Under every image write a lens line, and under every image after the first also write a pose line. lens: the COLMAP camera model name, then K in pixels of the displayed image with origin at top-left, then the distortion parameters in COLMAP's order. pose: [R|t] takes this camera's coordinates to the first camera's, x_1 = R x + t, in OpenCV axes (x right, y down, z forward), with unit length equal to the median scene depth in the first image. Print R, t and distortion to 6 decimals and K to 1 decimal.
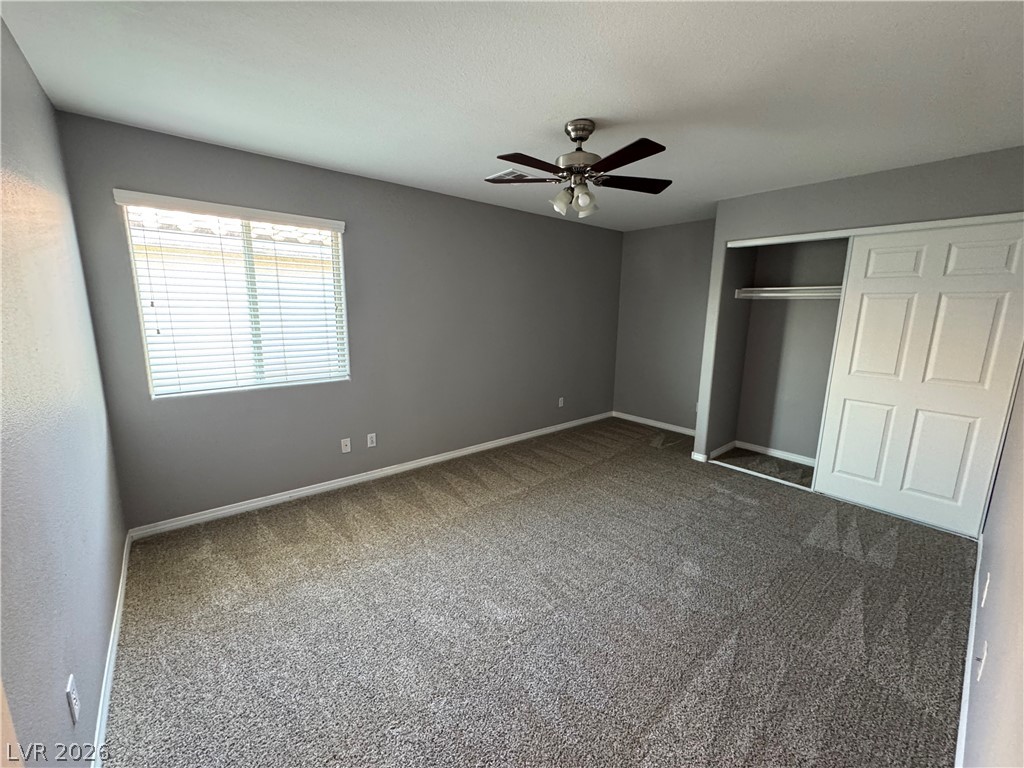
lens RADIAL K [[407.8, 0, 508.5], [0, 407.8, 381.9], [0, 0, 1]] dist [-0.001386, -0.000532]
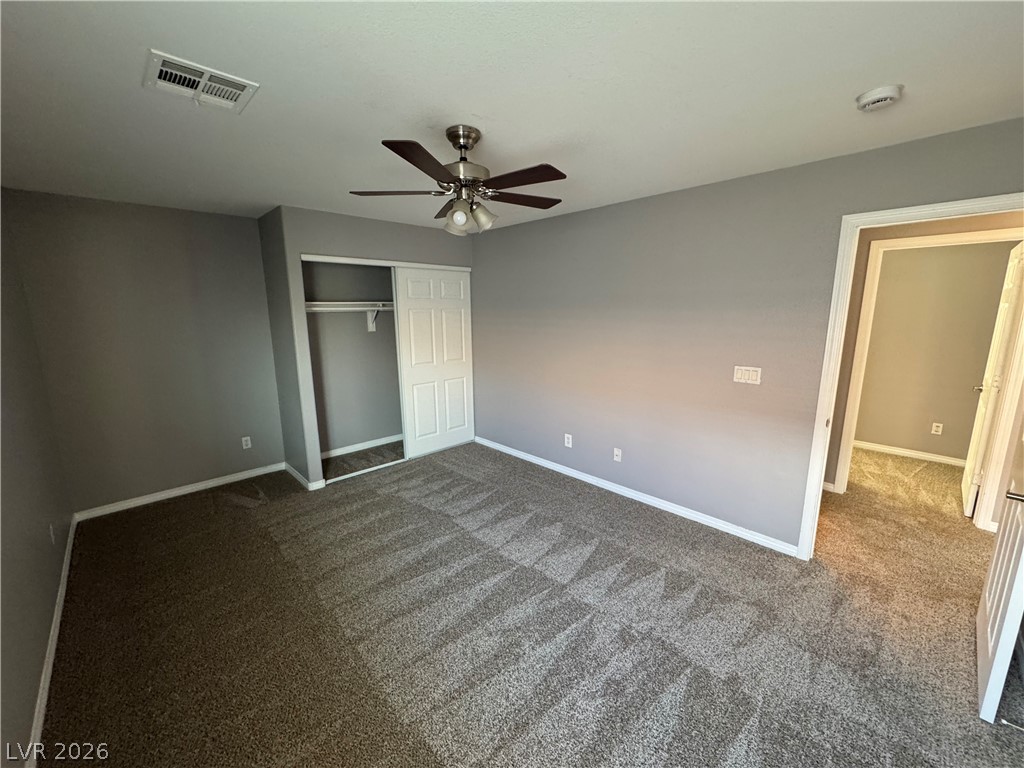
lens RADIAL K [[407.8, 0, 509.7], [0, 407.8, 381.4], [0, 0, 1]] dist [-0.001386, -0.000532]
pose [[-0.069088, -0.181082, 0.981038, -0.498631], [0.198673, 0.961193, 0.191410, -0.153075], [-0.977628, 0.208130, -0.030431, 0.652463]]
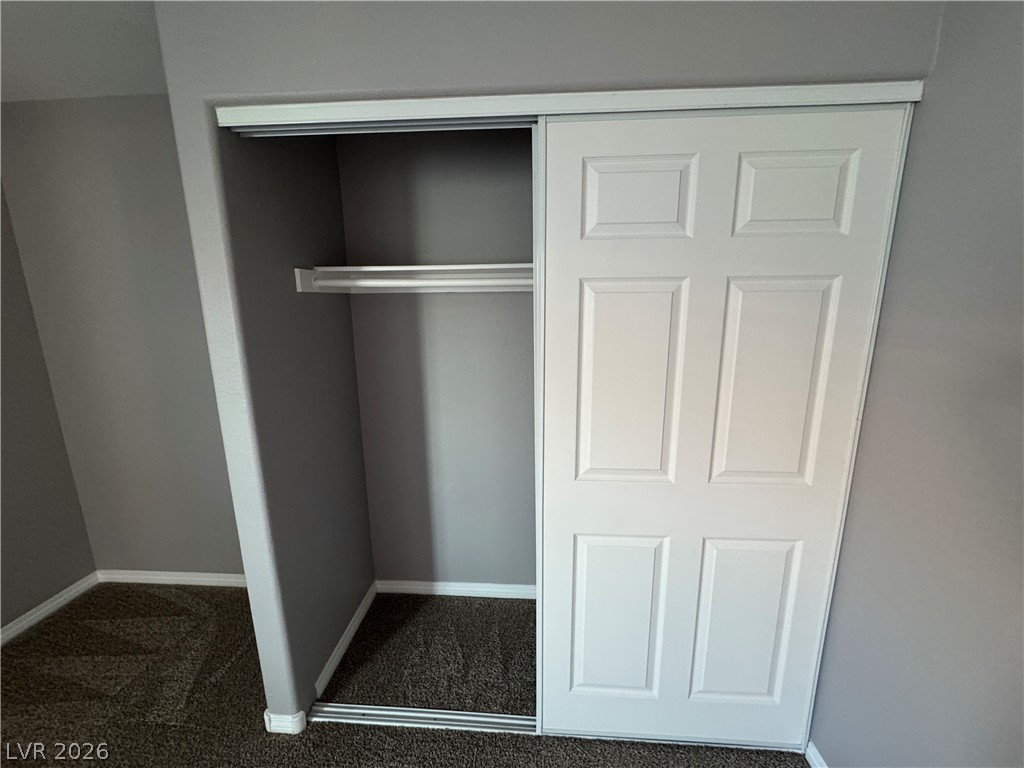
lens RADIAL K [[407.8, 0, 516.1], [0, 407.8, 376.7], [0, 0, 1]] dist [-0.001386, -0.000532]
pose [[0.680050, -0.155363, 0.716515, 0.465697], [0.150549, 0.986055, 0.070921, -0.140723], [-0.717542, 0.059641, 0.693957, 0.677095]]
